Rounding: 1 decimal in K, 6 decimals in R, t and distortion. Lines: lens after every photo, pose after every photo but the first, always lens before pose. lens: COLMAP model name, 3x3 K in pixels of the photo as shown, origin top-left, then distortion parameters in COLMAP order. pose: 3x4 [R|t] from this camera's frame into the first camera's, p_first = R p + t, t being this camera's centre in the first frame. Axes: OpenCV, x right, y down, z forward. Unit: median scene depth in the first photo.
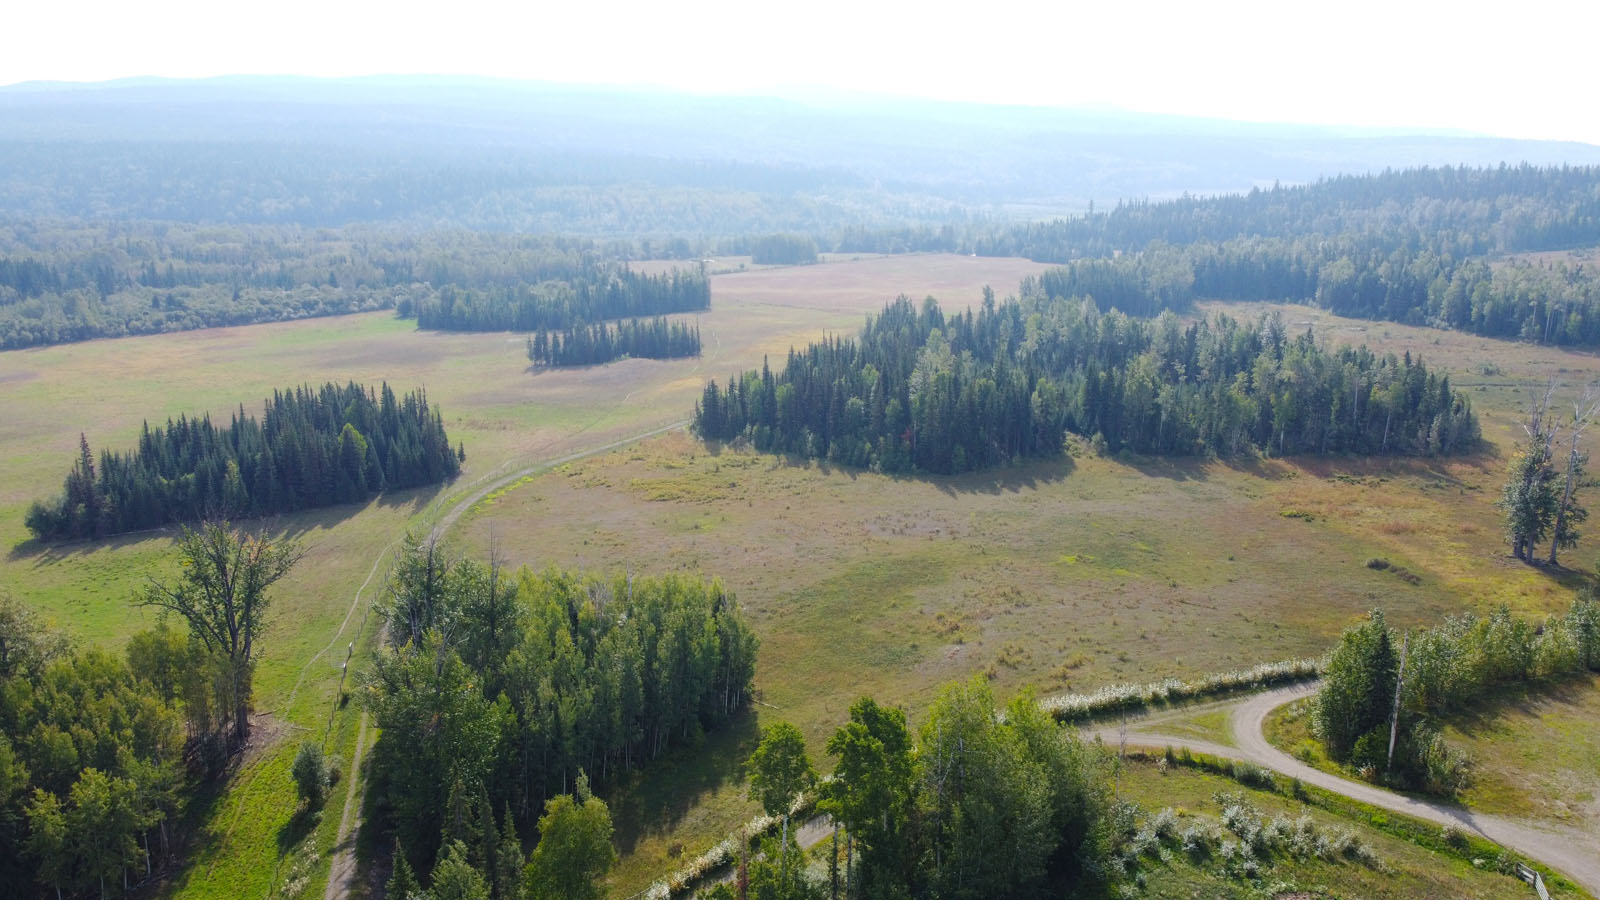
lens RADIAL K [[1210.8, 0, 800.8], [0, 1210.8, 449.6], [0, 0, 1]] dist [-0.000481, 0.003682]
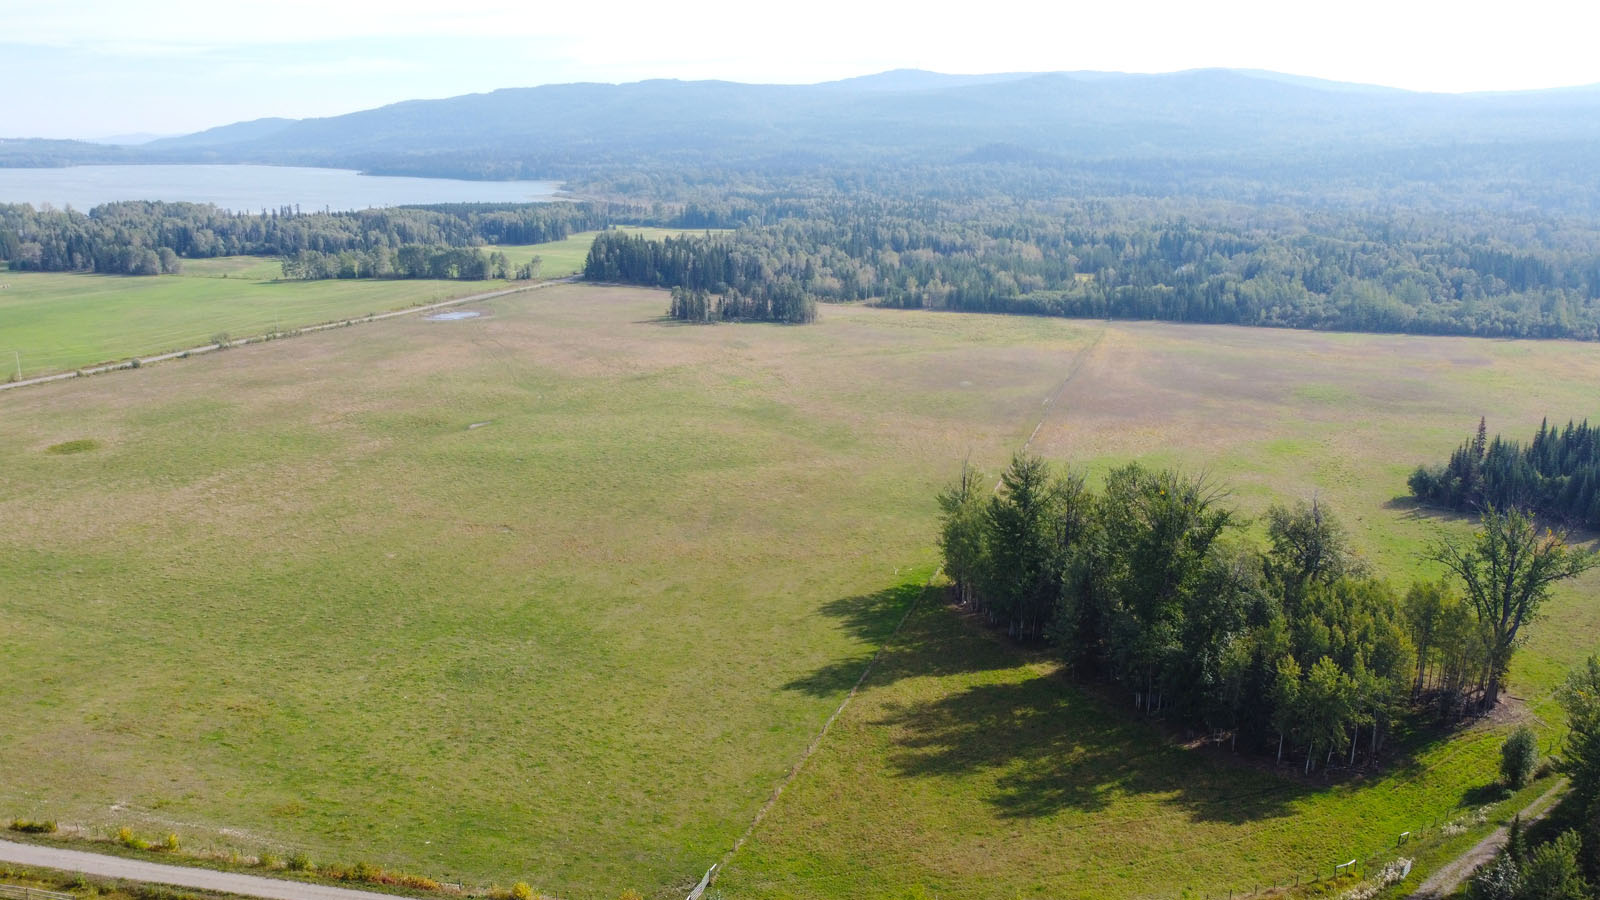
lens RADIAL K [[1210.8, 0, 798.1], [0, 1210.8, 452.2], [0, 0, 1]] dist [-0.000481, 0.003682]
pose [[0.431146, 0.228238, -0.872938, 0.171693], [-0.224733, 0.964152, 0.141091, 0.003517], [0.873847, 0.135347, 0.466982, -0.073836]]
